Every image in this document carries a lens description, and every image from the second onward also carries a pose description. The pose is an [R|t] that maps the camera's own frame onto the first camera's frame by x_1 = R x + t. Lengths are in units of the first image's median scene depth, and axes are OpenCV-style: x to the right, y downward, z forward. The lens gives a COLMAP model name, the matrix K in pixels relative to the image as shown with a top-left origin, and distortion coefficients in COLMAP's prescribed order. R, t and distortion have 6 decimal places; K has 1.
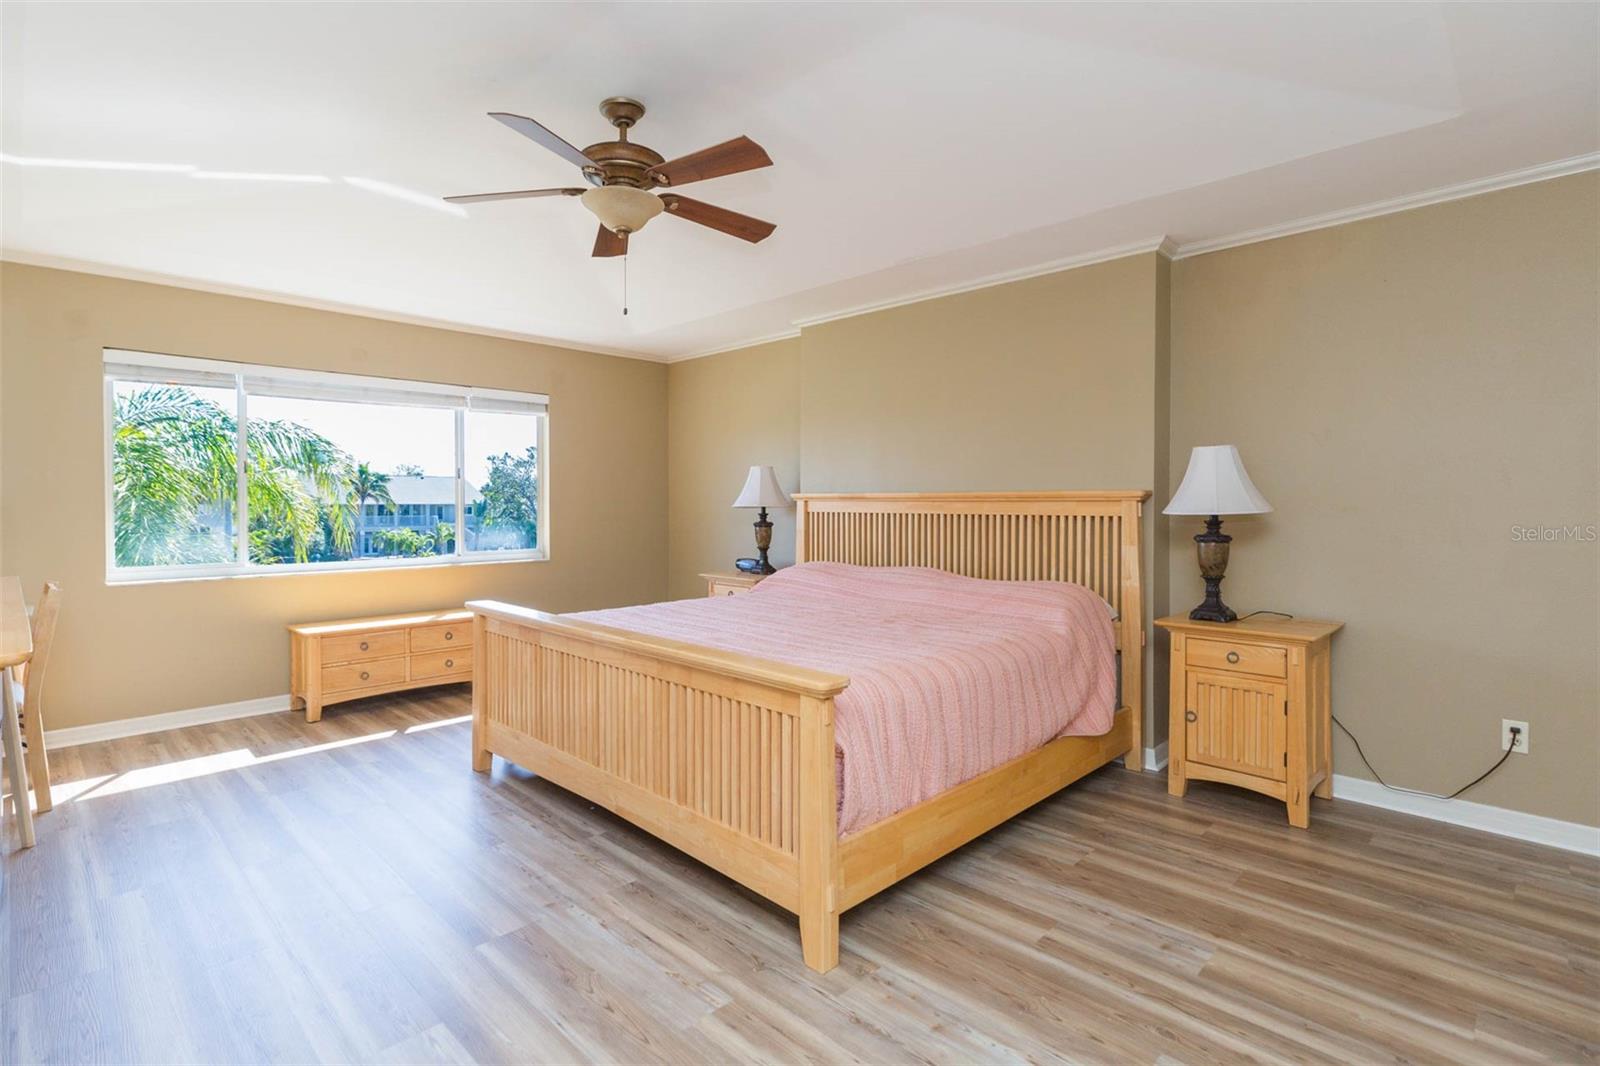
lens RADIAL K [[757.6, 0, 756.0], [0, 757.6, 528.8], [0, 0, 1]] dist [0.000801, 0.000109]
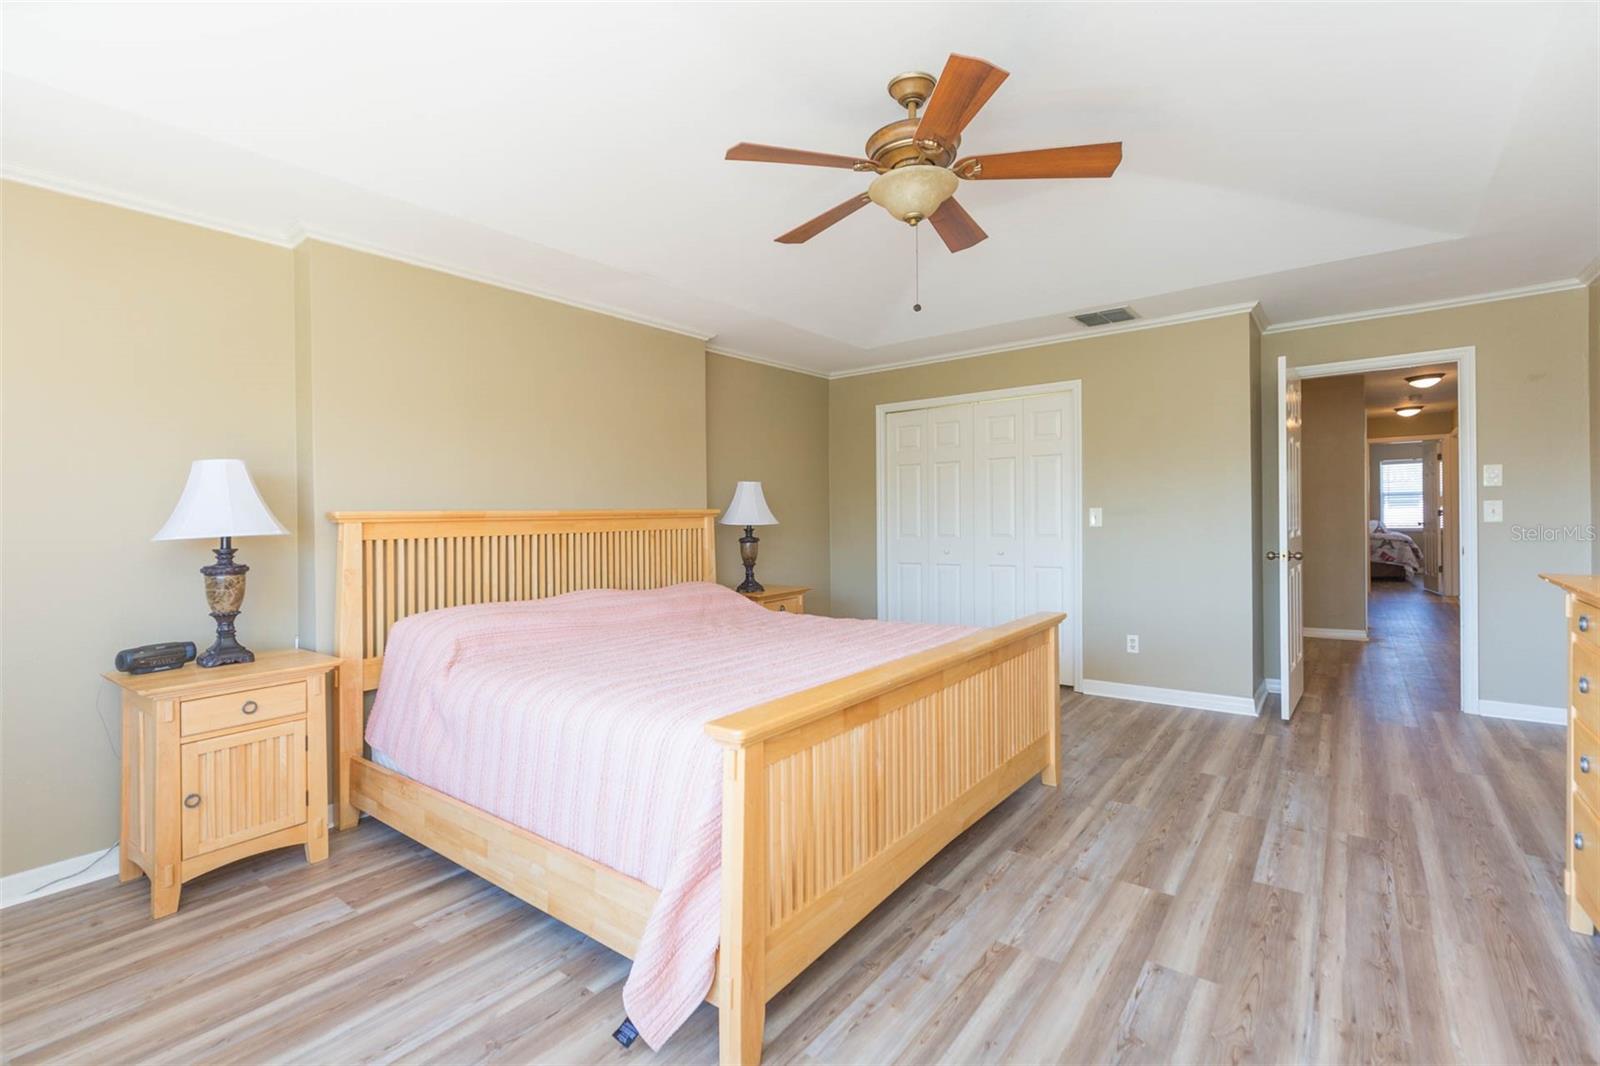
lens RADIAL K [[723.3, 0, 799.1], [0, 723.3, 494.5], [0, 0, 1]] dist [0.001600, 0.000273]
pose [[-0.141488, 0.037599, 0.989226, -0.968373], [0.061182, 0.997700, -0.029170, -0.033713], [-0.988048, 0.056396, -0.143463, 1.172024]]
